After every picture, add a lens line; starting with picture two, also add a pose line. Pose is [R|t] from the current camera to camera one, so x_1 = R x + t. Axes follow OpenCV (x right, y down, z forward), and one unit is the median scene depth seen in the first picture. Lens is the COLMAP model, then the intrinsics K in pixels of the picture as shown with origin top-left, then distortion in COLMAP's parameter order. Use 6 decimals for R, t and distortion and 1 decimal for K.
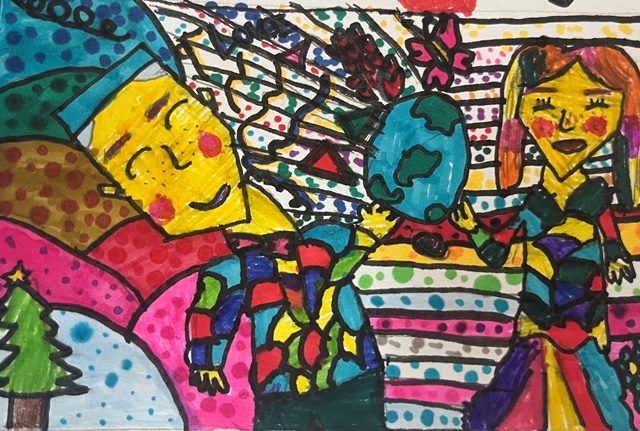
lens RADIAL K [[492.5, 0, 322.9], [0, 492.5, 213.6], [0, 0, 1]] dist [0.011898, -0.015158]
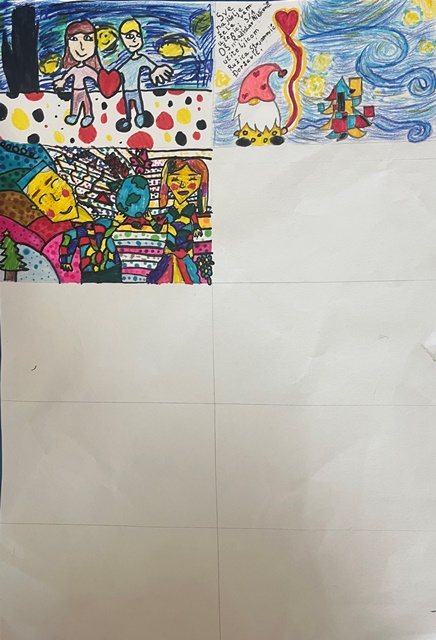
lens RADIAL K [[477.4, 0, 217.9], [0, 477.4, 322.6], [0, 0, 1]] dist [0.049305, -0.008698]
pose [[0.999575, -0.005696, -0.028580, 0.818511], [0.006713, 0.999343, 0.035624, 0.578859], [0.028358, -0.035800, 0.998957, -2.047370]]
